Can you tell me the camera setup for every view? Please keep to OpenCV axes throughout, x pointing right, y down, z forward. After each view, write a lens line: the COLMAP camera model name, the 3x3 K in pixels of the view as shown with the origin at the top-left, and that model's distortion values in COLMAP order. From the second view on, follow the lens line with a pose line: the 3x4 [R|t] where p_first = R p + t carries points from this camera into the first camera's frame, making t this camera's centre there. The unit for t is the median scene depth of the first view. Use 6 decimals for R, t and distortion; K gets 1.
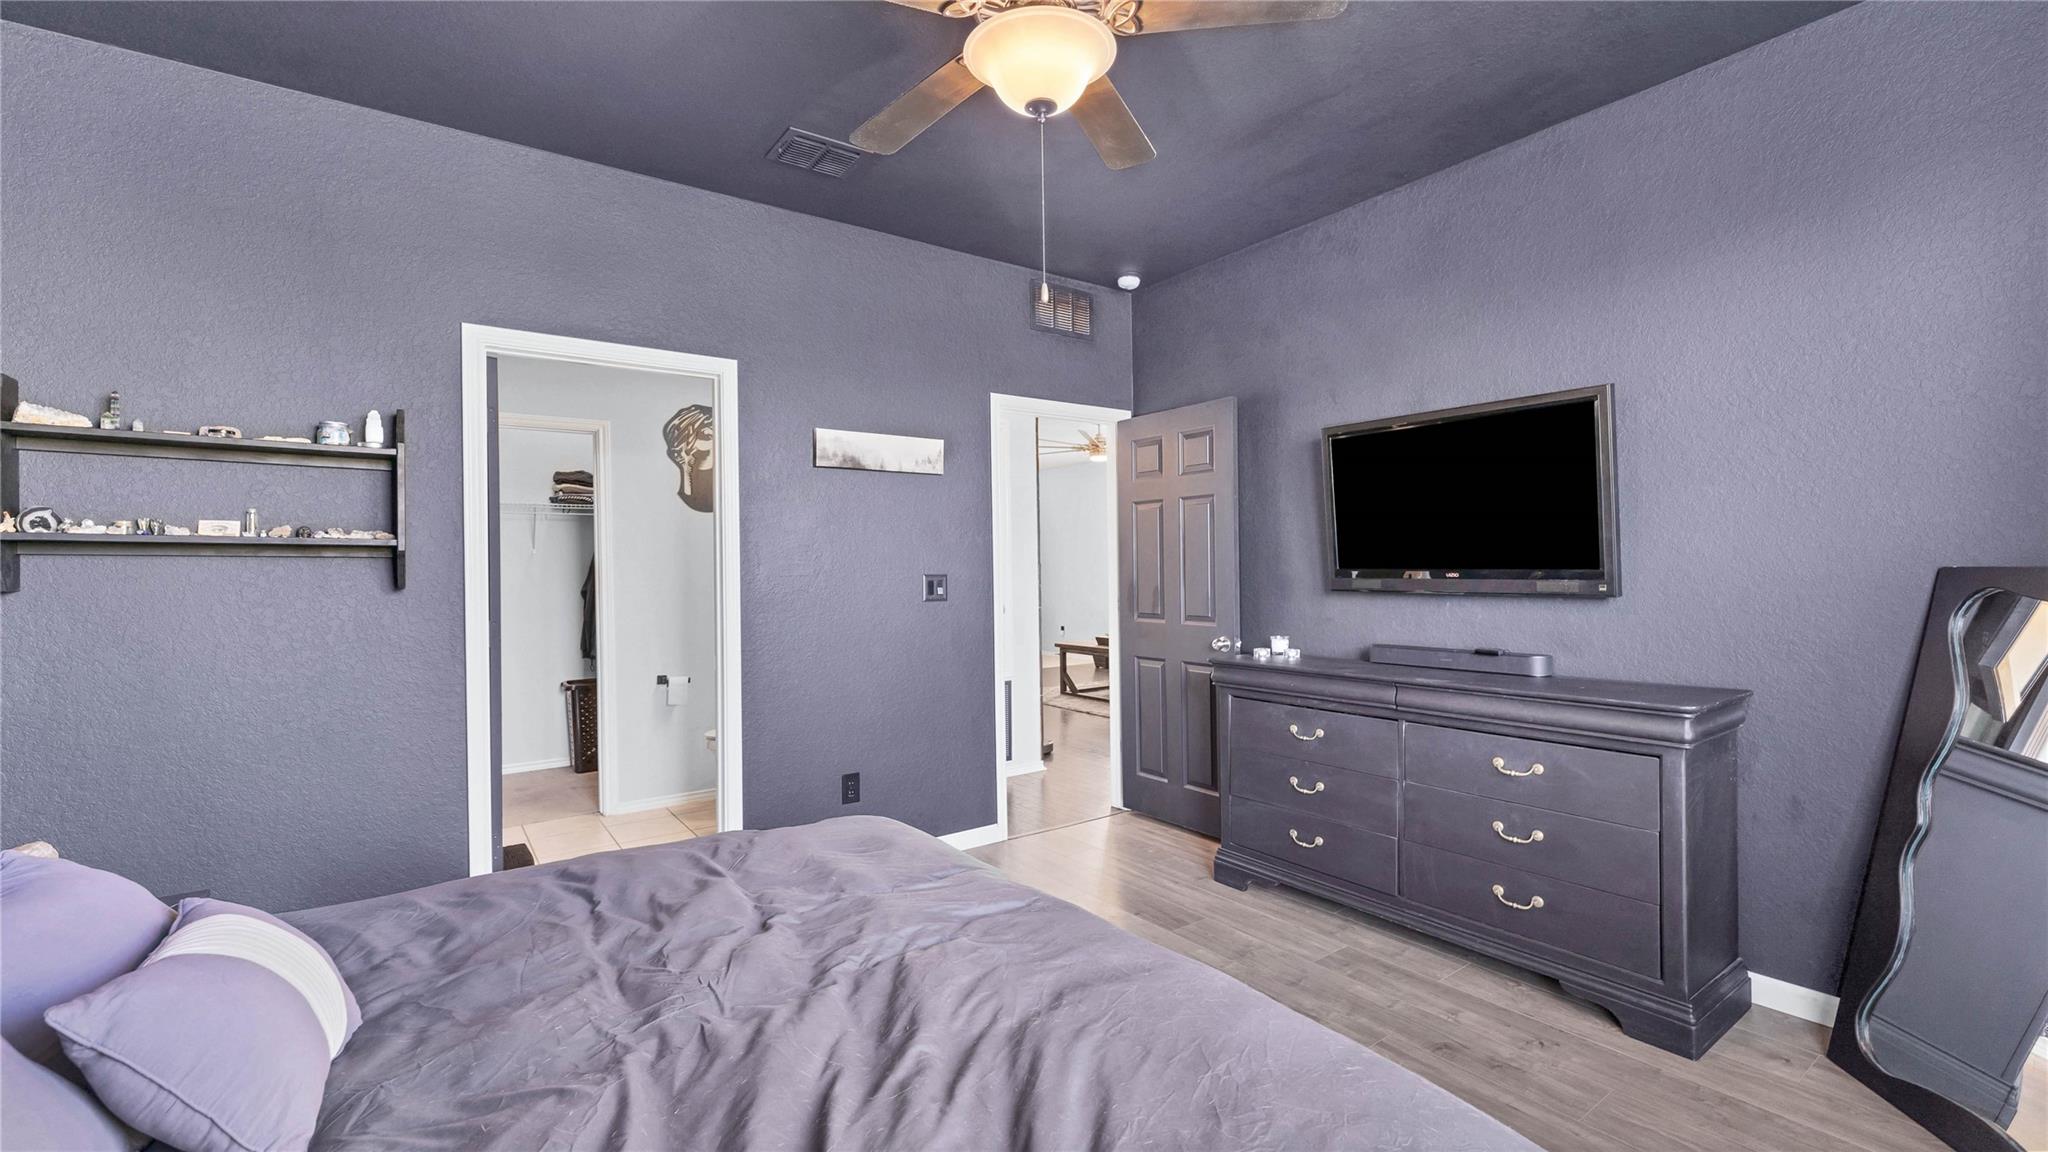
lens RADIAL K [[847.2, 0, 1022.5], [0, 847.2, 572.0], [0, 0, 1]] dist [-0.004156, -0.000061]
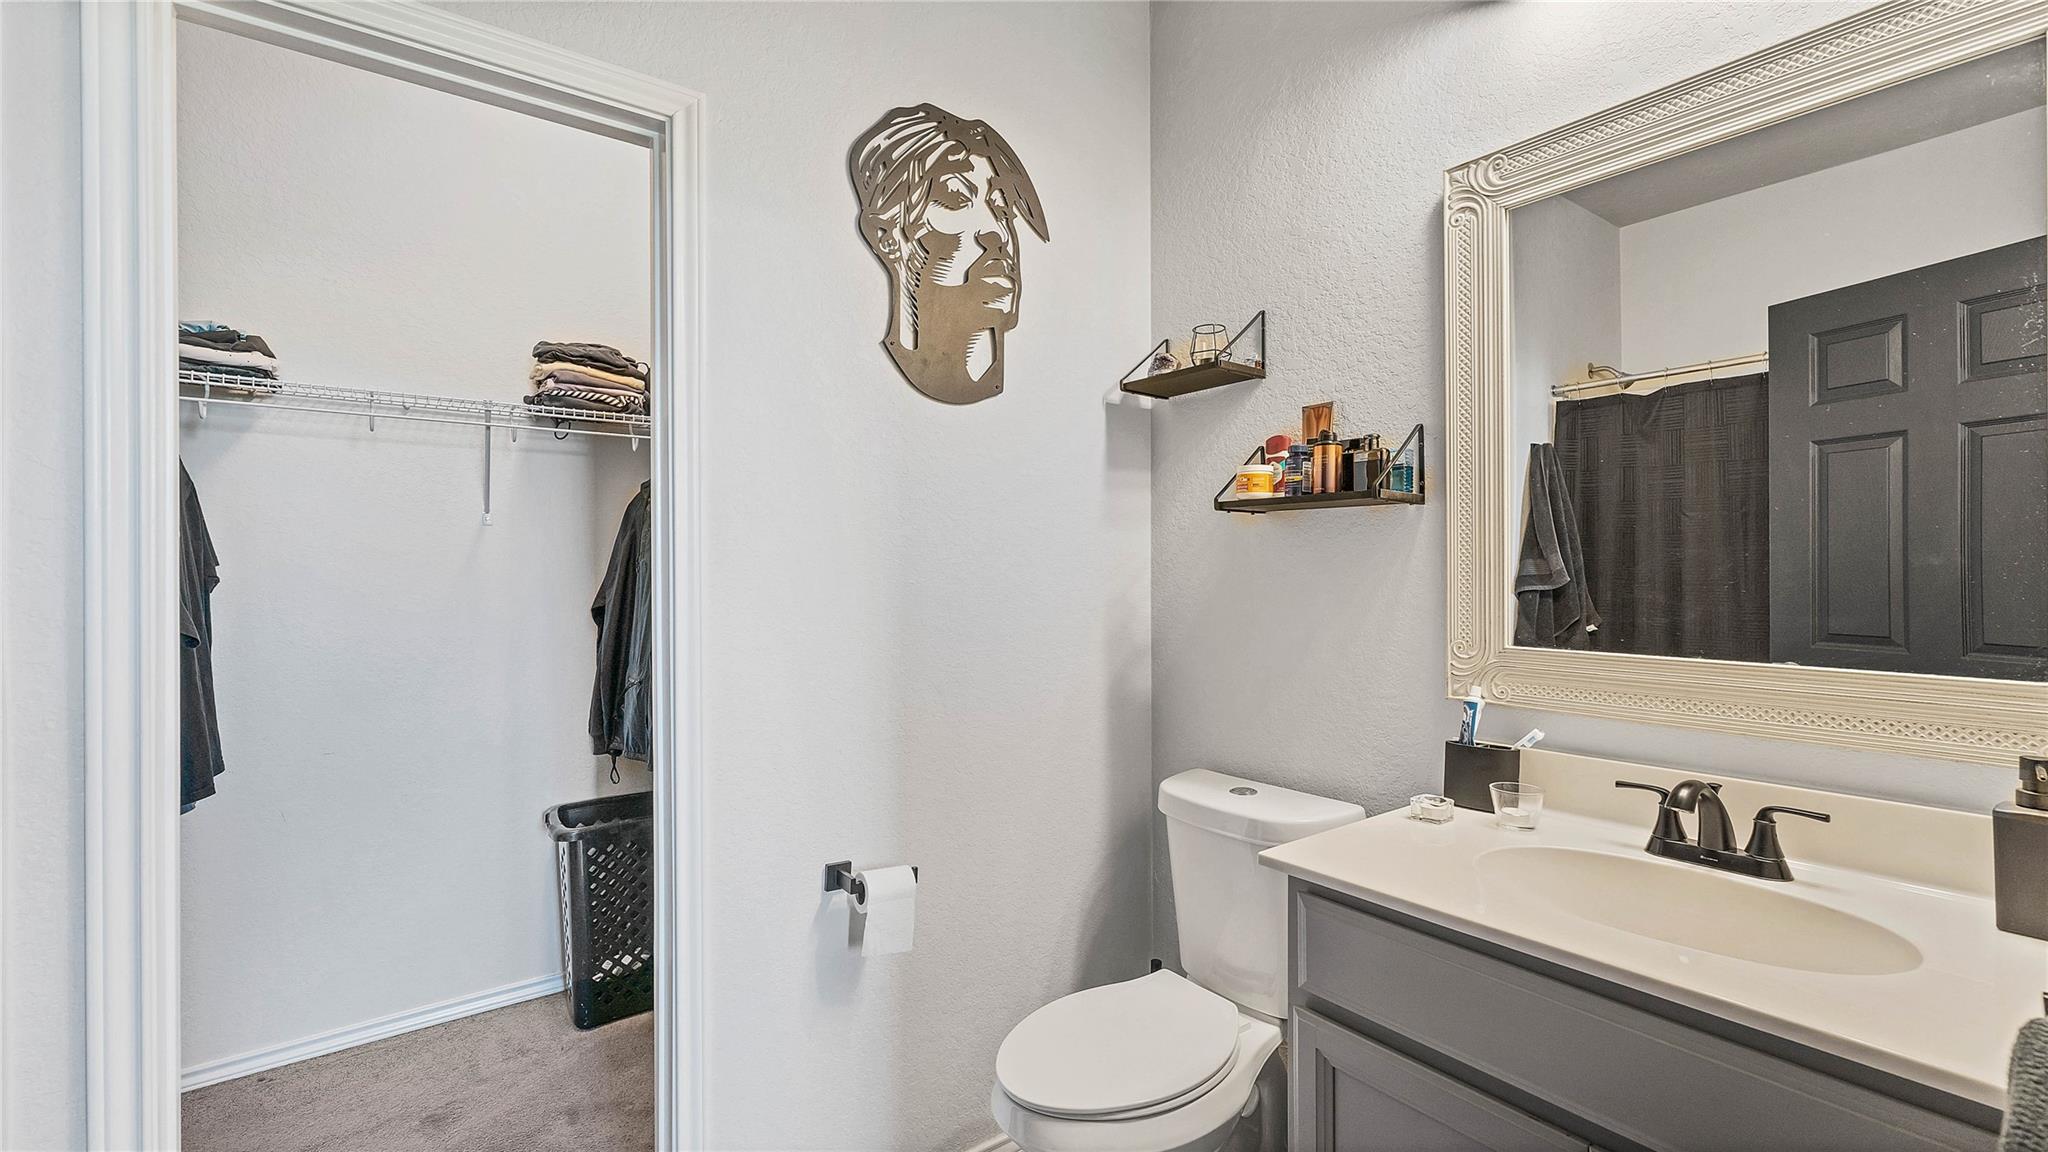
lens RADIAL K [[847.2, 0, 1025.1], [0, 847.2, 575.9], [0, 0, 1]] dist [-0.004156, -0.000061]
pose [[0.999802, 0.014573, 0.013586, -0.348002], [-0.014541, 0.999891, -0.002464, 0.005060], [-0.013620, 0.002266, 0.999905, 0.639084]]
